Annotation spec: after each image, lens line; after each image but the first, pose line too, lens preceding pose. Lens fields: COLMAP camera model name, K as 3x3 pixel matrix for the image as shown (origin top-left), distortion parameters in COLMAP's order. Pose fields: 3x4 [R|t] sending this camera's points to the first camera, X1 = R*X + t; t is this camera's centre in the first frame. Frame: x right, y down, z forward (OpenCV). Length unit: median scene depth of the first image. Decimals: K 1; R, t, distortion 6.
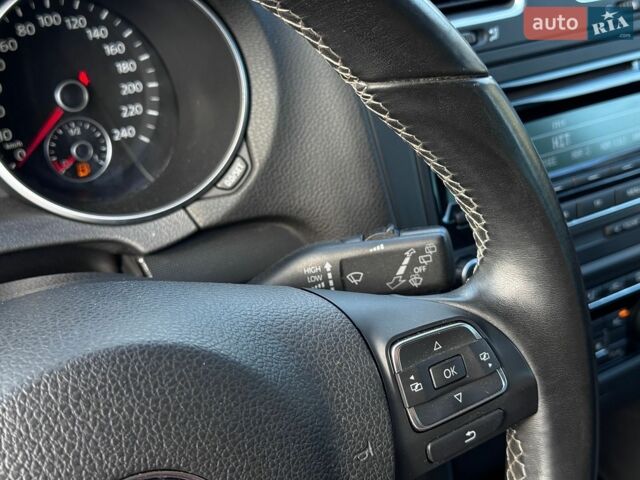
lens RADIAL K [[925.3, 0, 318.4], [0, 925.3, 238.9], [0, 0, 1]] dist [0.268601, 0.000000]
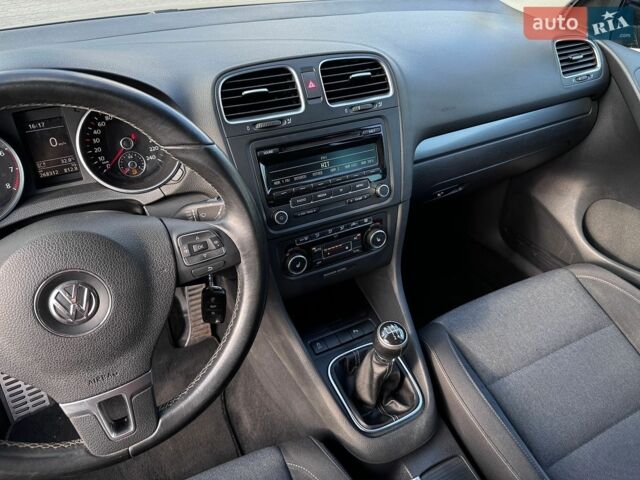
lens RADIAL K [[480.1, 0, 326.8], [0, 480.1, 238.2], [0, 0, 1]] dist [0.047004, -0.013402]
pose [[0.994888, 0.032860, -0.095485, 0.455592], [-0.025917, 0.996990, 0.073065, -0.003299], [0.097598, -0.070217, 0.992746, -0.307981]]
